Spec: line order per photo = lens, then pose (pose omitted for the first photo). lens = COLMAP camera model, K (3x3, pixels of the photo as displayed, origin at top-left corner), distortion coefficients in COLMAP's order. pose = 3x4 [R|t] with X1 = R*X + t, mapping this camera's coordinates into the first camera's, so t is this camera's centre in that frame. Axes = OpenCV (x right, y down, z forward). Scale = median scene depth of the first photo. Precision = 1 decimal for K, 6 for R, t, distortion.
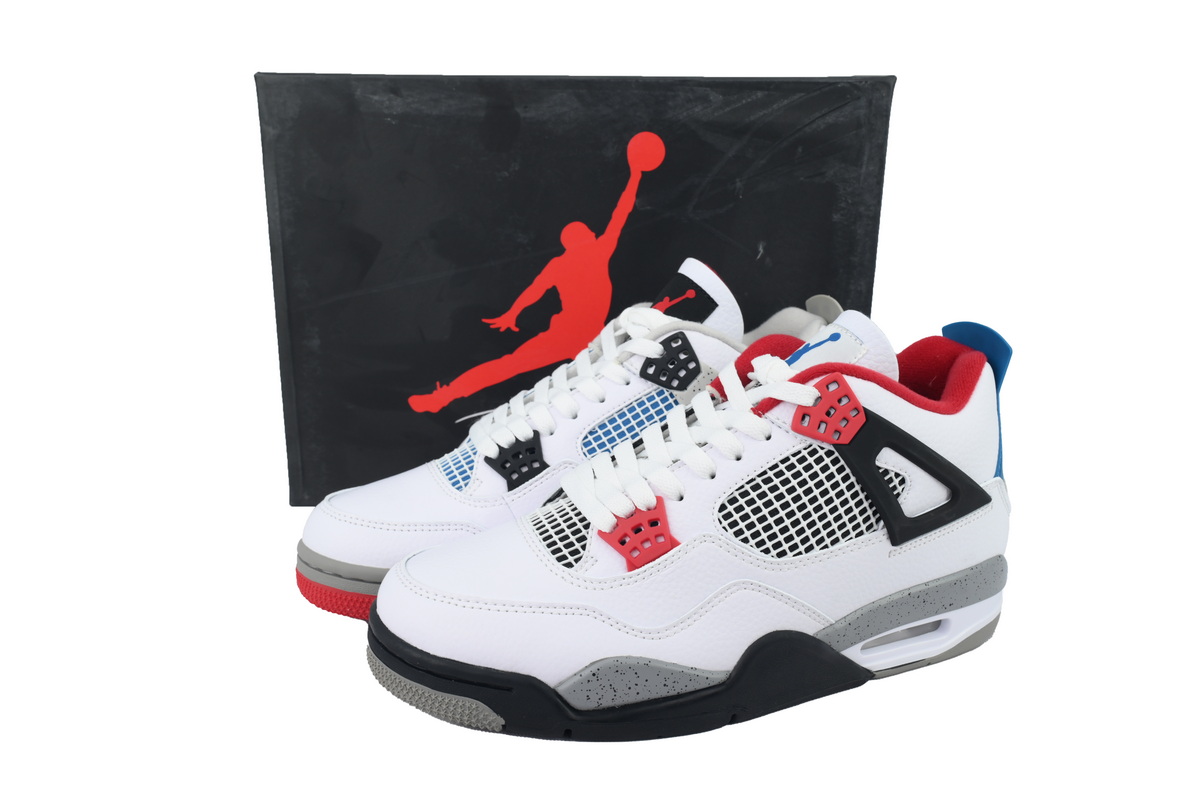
lens RADIAL K [[992.4, 0, 599.5], [0, 992.4, 403.5], [0, 0, 1]] dist [-0.020070, -0.001616]
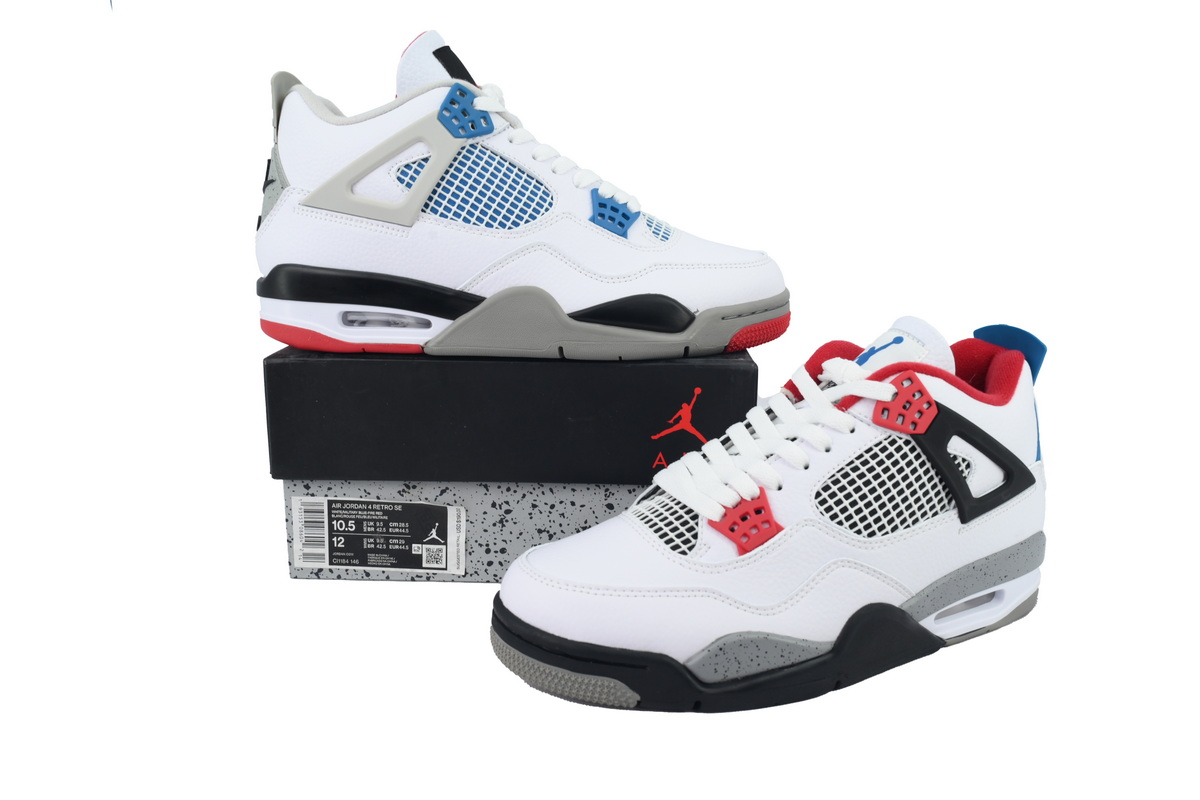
lens RADIAL K [[992.4, 0, 597.5], [0, 992.4, 394.3], [0, 0, 1]] dist [-0.020070, -0.001616]
pose [[0.996009, -0.032028, 0.083303, -0.207964], [0.034921, 0.998828, -0.033516, 0.020883], [-0.082132, 0.036291, 0.995960, -0.088913]]
